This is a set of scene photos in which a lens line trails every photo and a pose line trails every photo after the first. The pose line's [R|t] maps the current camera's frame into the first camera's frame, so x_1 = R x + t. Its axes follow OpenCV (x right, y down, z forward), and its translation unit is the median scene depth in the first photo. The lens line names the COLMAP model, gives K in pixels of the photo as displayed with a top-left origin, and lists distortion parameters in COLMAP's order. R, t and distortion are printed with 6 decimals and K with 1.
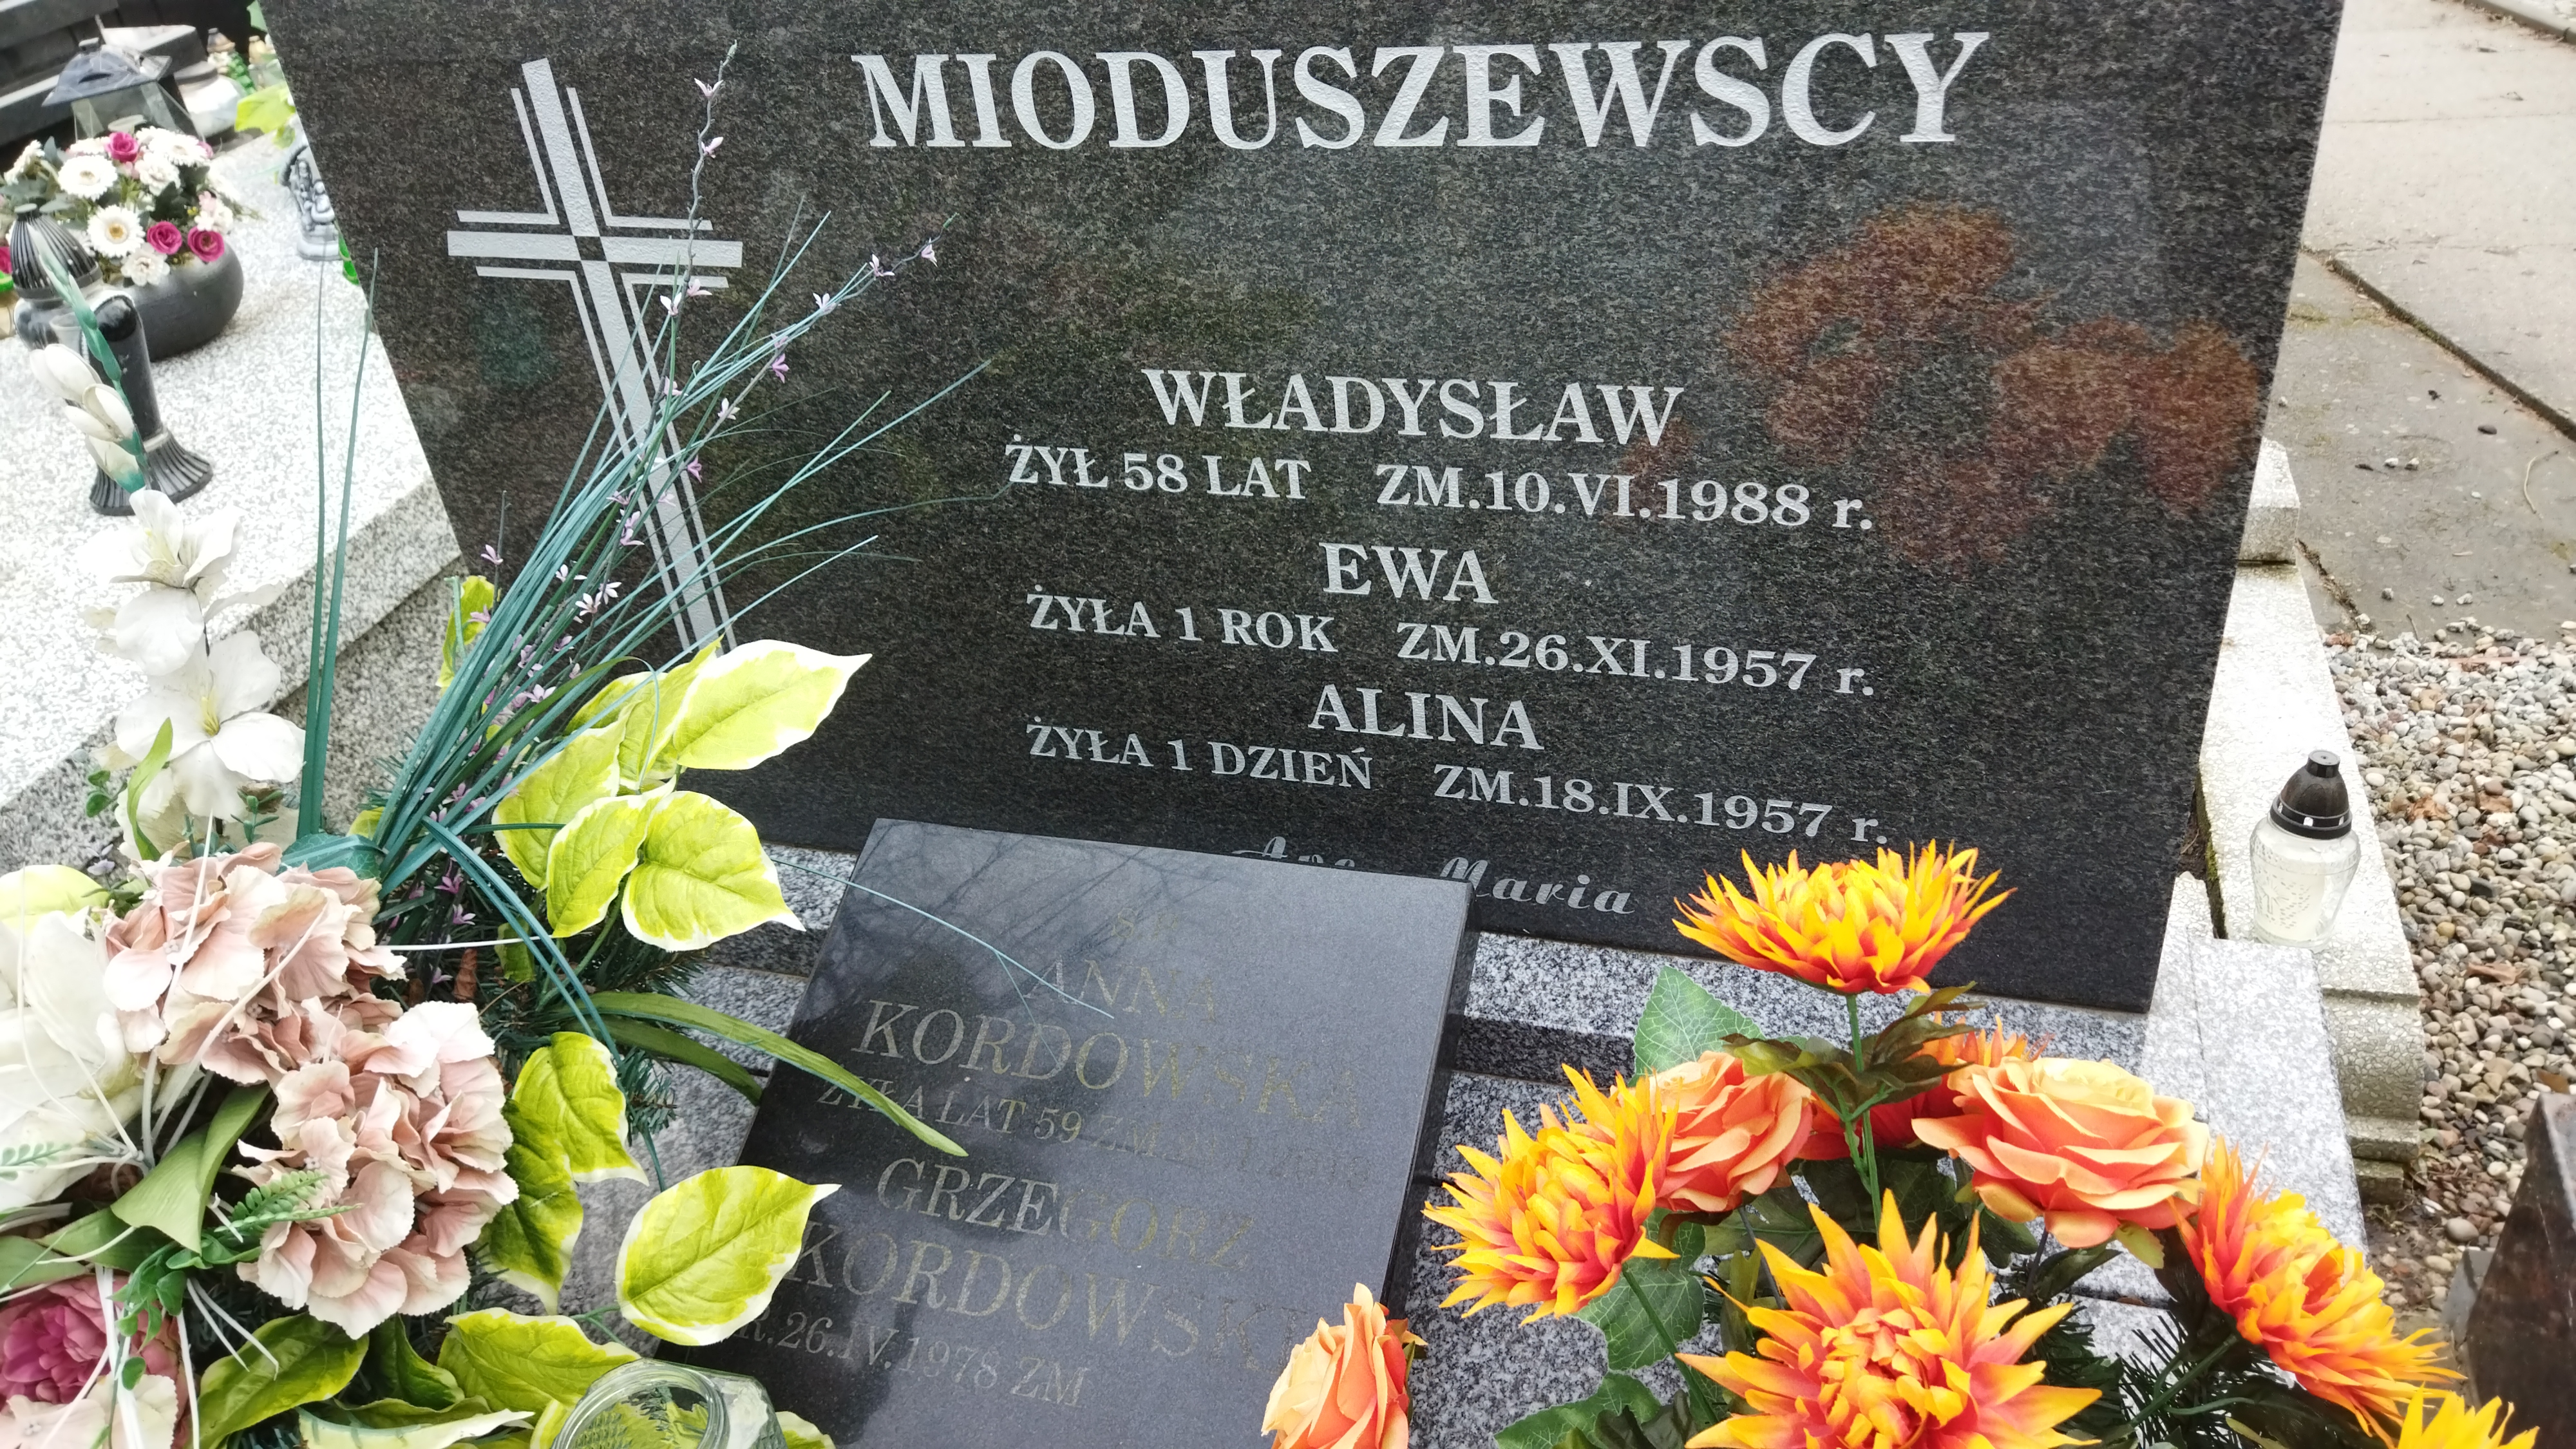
lens RADIAL K [[1872.7, 0, 1280.0], [0, 1872.7, 708.5], [0, 0, 1]] dist [0.094605, -0.150848]
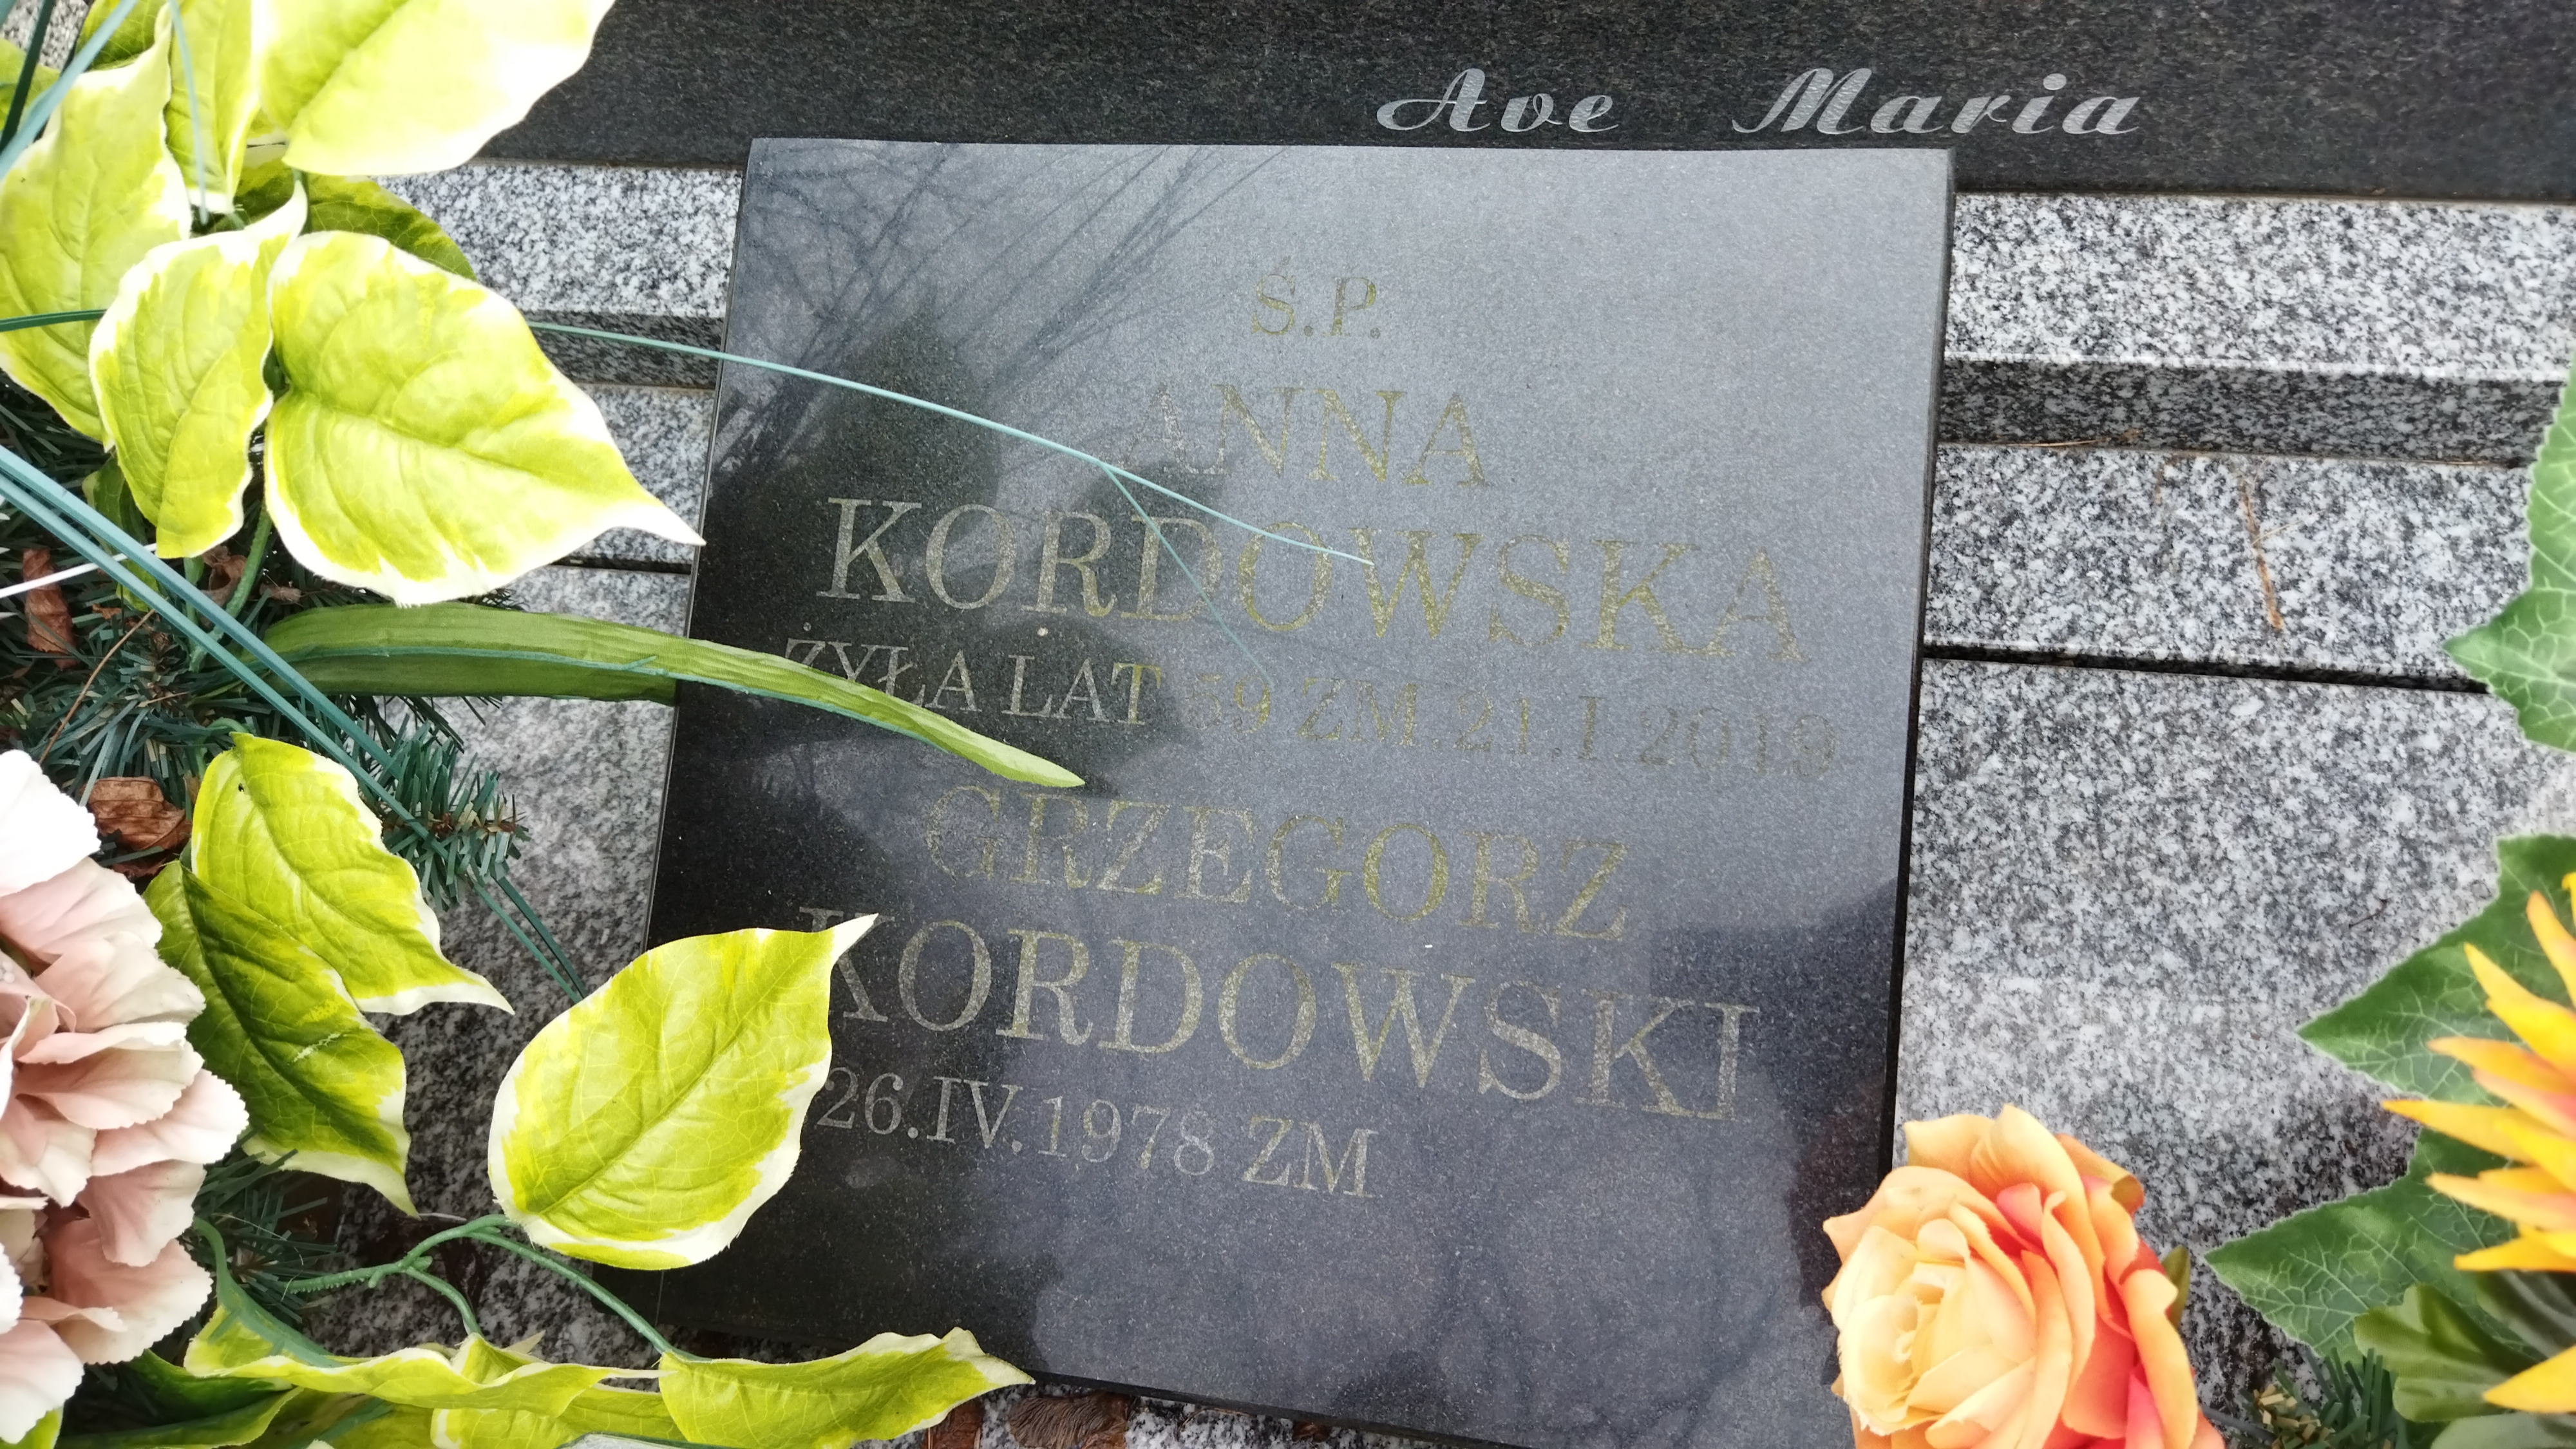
lens RADIAL K [[1928.1, 0, 1283.9], [0, 1928.1, 694.6], [0, 0, 1]] dist [0.108923, -0.189256]
pose [[0.990515, -0.135960, 0.019859, -0.115759], [0.114453, 0.896380, 0.428256, -0.023378], [-0.076027, -0.421922, 0.903439, 0.500342]]
